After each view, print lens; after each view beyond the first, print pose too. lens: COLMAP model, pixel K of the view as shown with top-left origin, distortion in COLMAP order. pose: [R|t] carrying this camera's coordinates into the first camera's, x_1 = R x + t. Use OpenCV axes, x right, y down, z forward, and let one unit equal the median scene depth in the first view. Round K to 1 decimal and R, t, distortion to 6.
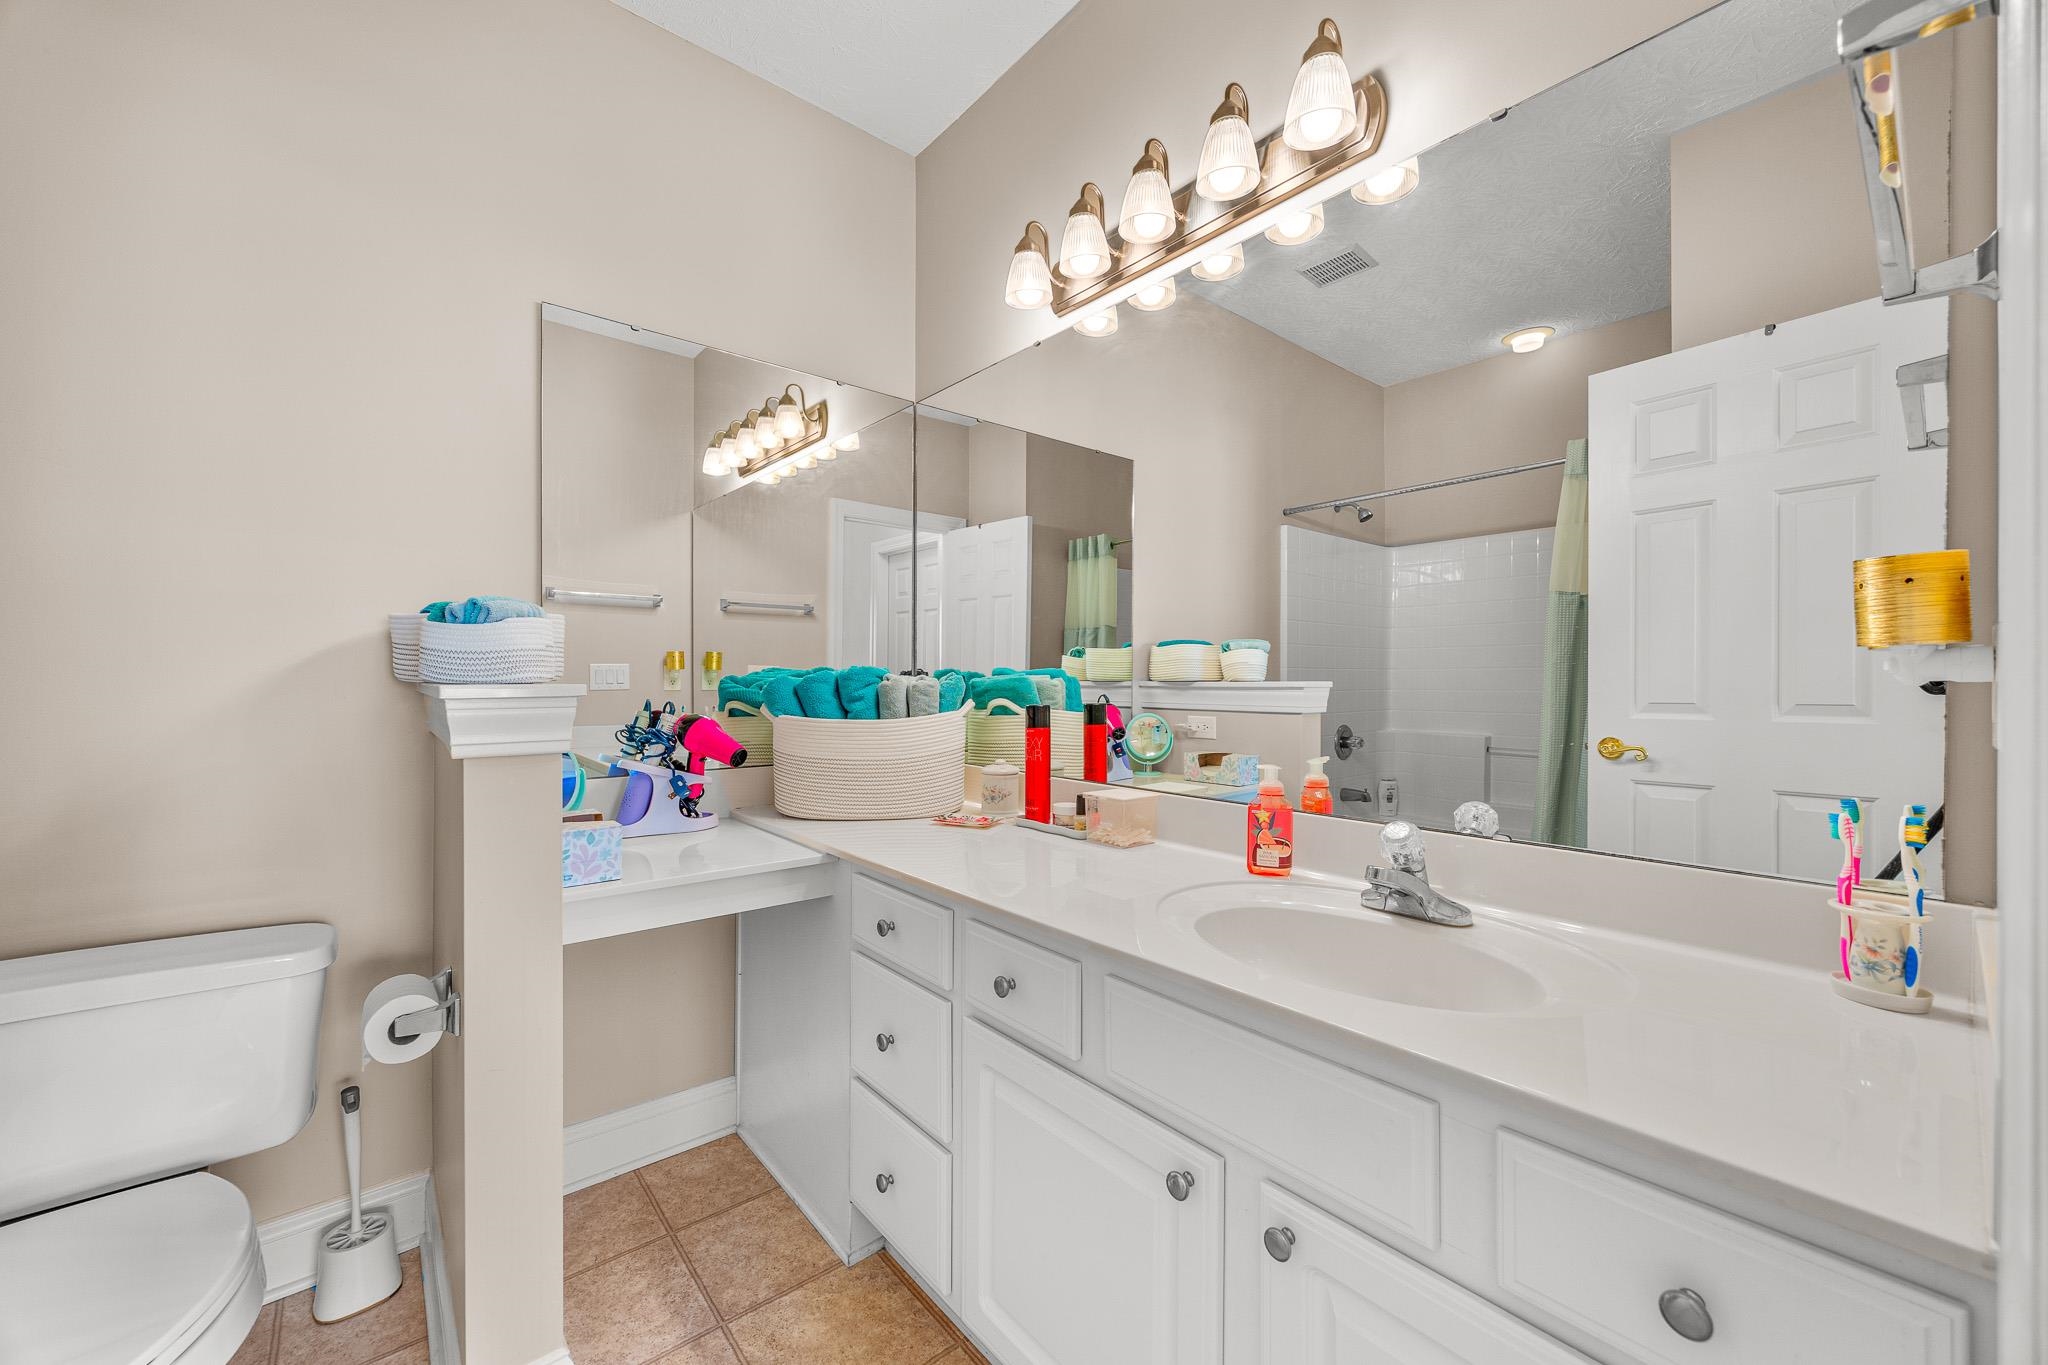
lens RADIAL K [[786.7, 0, 1024.0], [0, 786.7, 682.5], [0, 0, 1]] dist [0.001130, 0.000183]
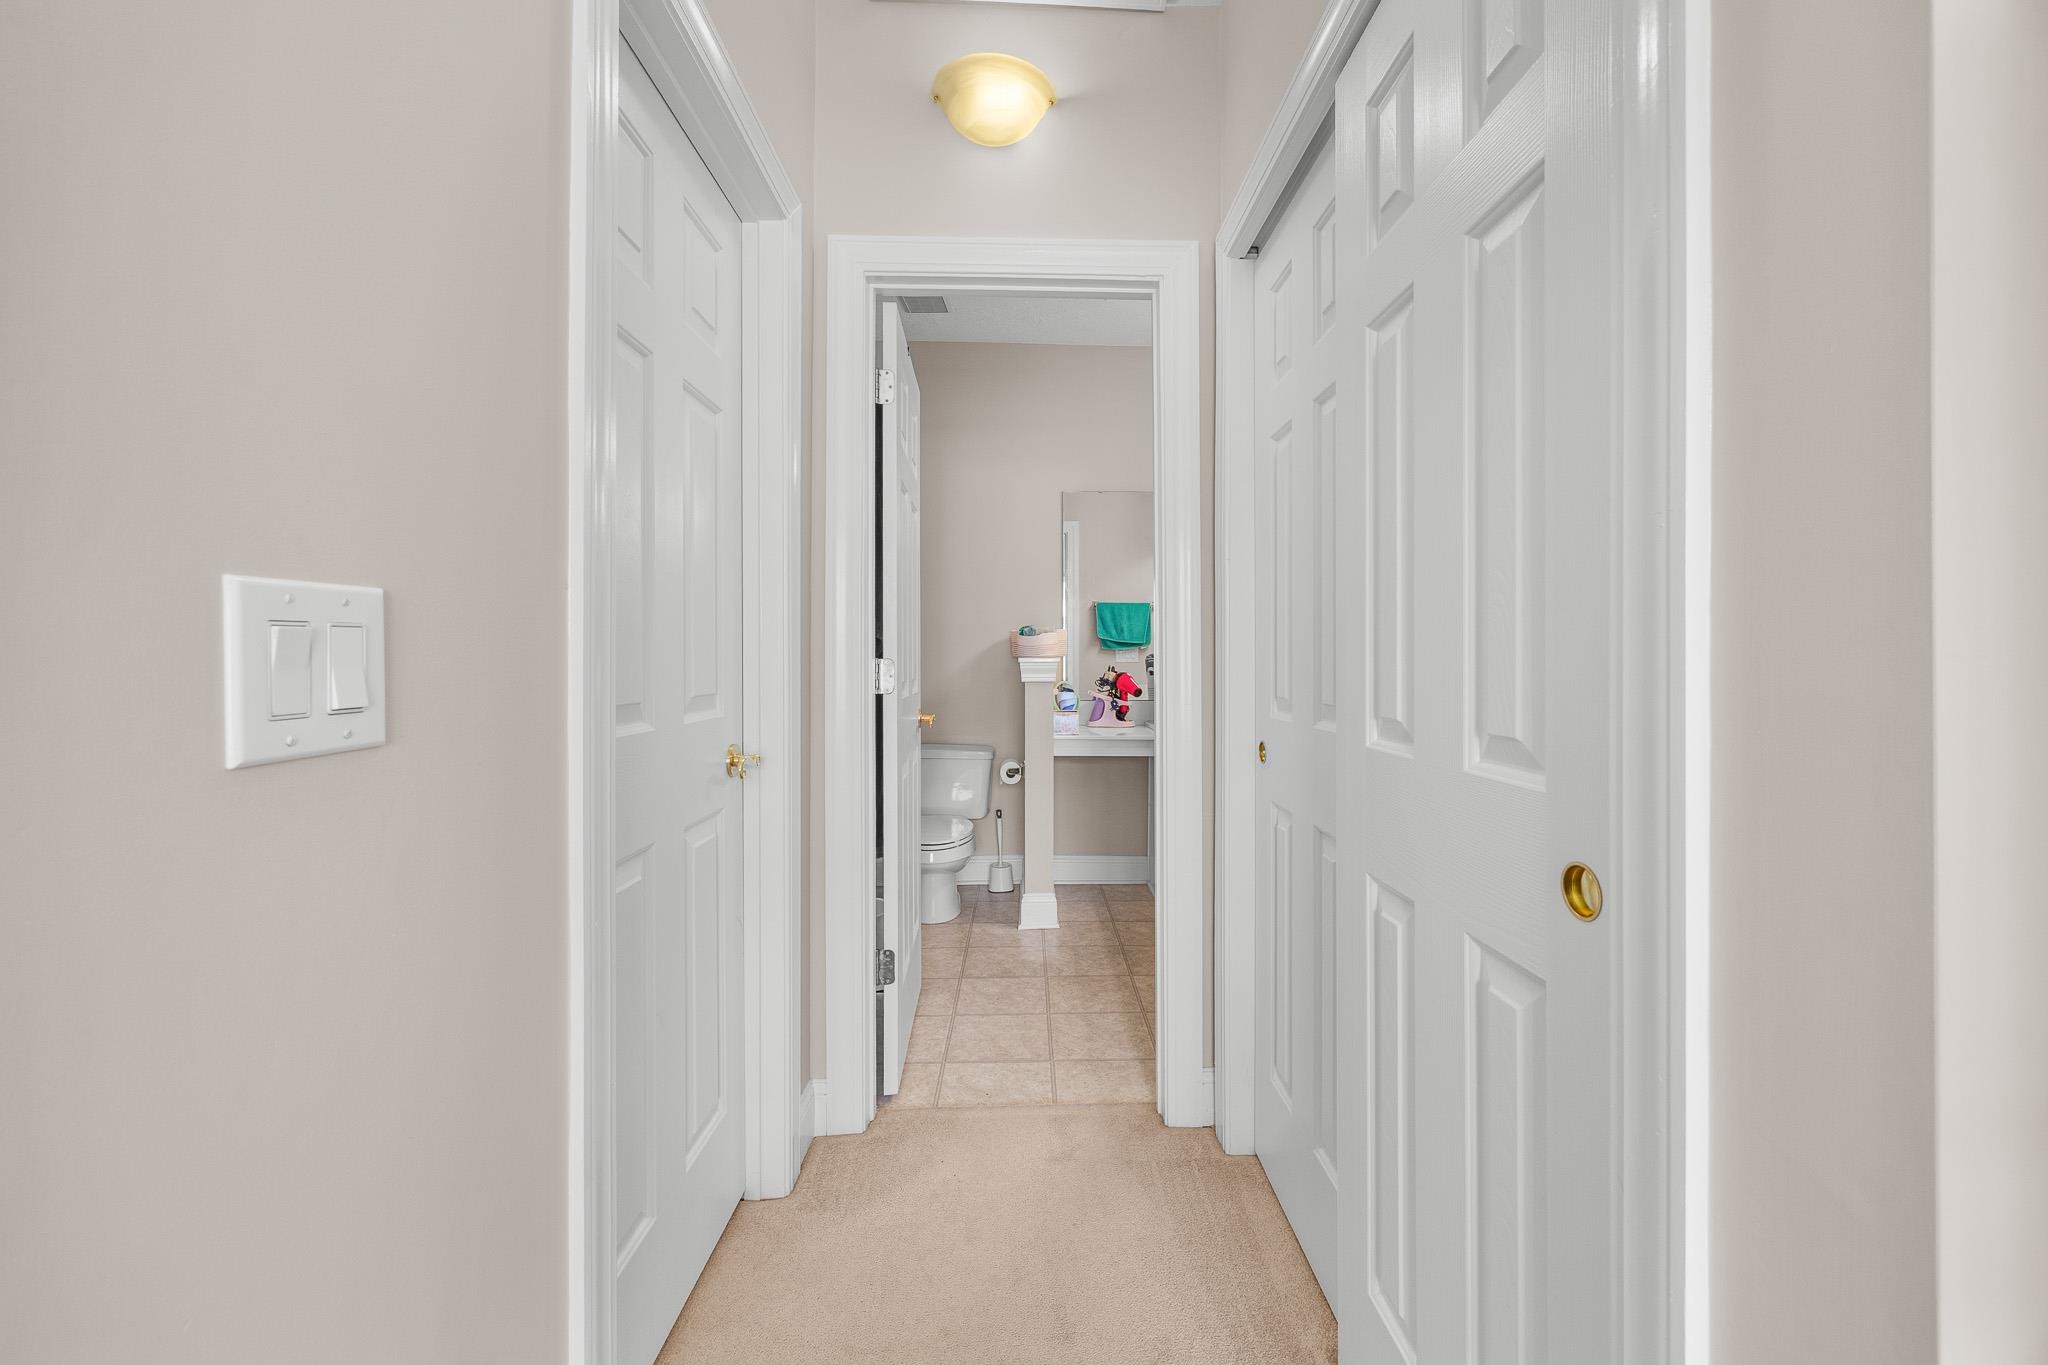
lens RADIAL K [[833.4, 0, 1061.6], [0, 833.4, 653.3], [0, 0, 1]] dist [-0.000963, -0.000077]
pose [[0.794798, -0.003286, -0.606866, 1.010783], [-0.002456, 0.999960, -0.008630, 0.011274], [0.606869, 0.008350, 0.794758, -1.099823]]
